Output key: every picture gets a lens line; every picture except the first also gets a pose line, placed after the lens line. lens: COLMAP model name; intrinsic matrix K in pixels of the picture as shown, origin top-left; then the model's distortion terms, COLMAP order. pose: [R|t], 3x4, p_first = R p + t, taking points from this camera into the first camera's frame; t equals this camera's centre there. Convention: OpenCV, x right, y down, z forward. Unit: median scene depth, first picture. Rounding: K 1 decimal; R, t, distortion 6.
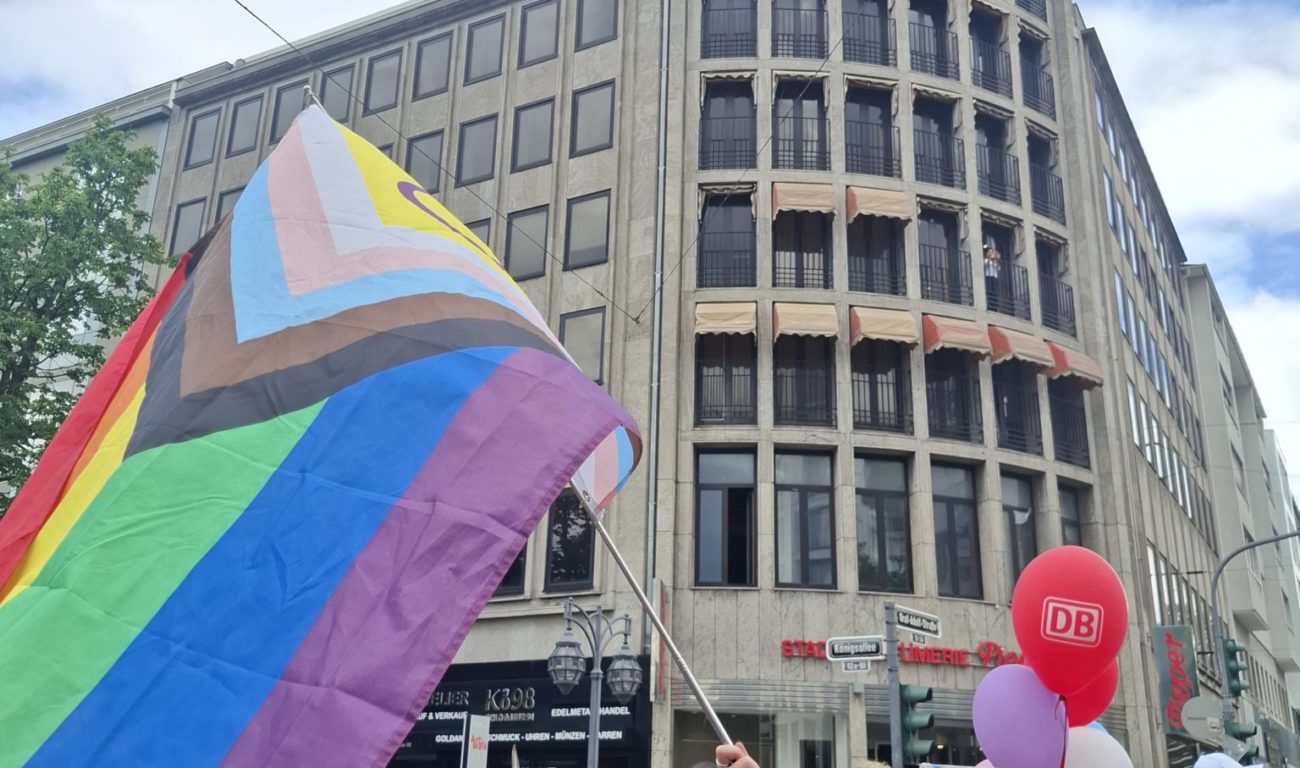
lens RADIAL K [[1170.5, 0, 646.5], [0, 1170.5, 372.9], [0, 0, 1]] dist [0.120357, -0.195911]
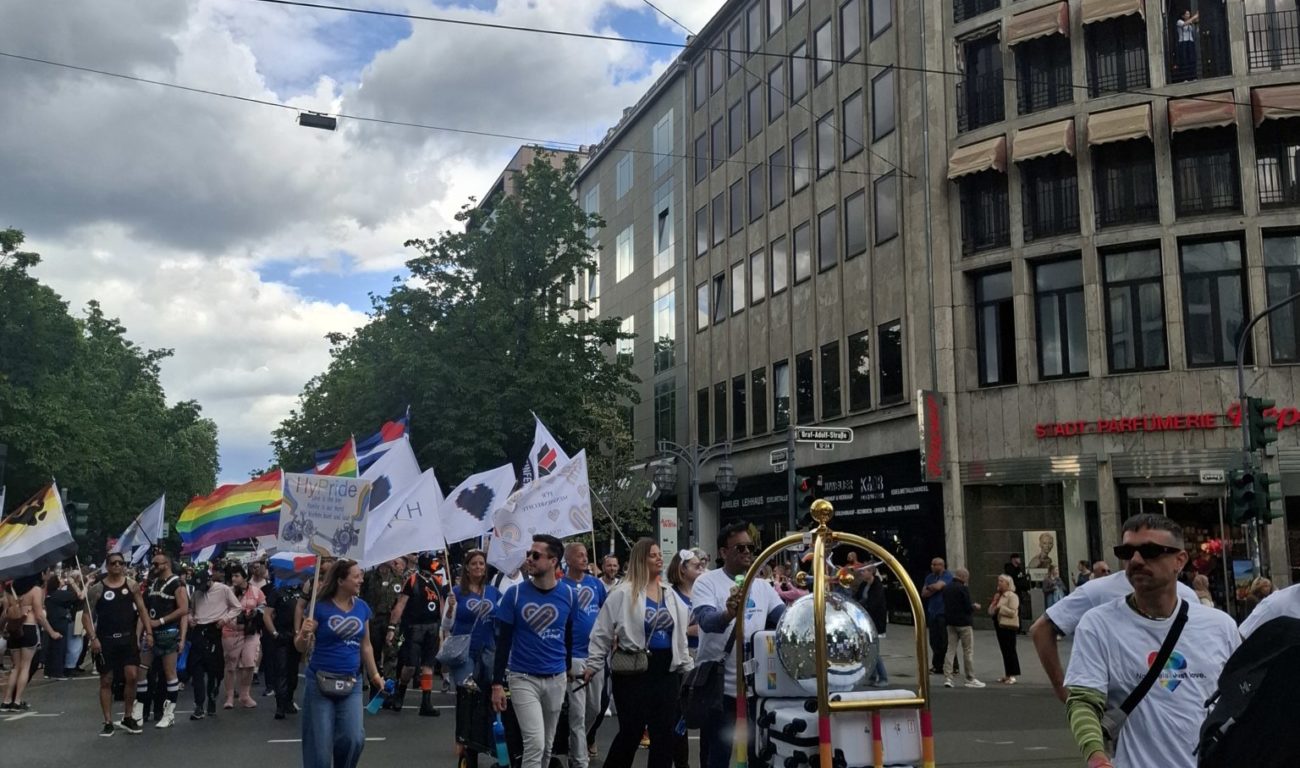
lens RADIAL K [[1170.5, 0, 652.0], [0, 1170.5, 388.2], [0, 0, 1]] dist [0.120357, -0.195911]
pose [[0.737228, -0.121218, -0.664681, 0.590023], [0.252779, 0.961814, 0.104963, -0.032167], [0.626576, -0.245399, 0.739718, -0.120369]]
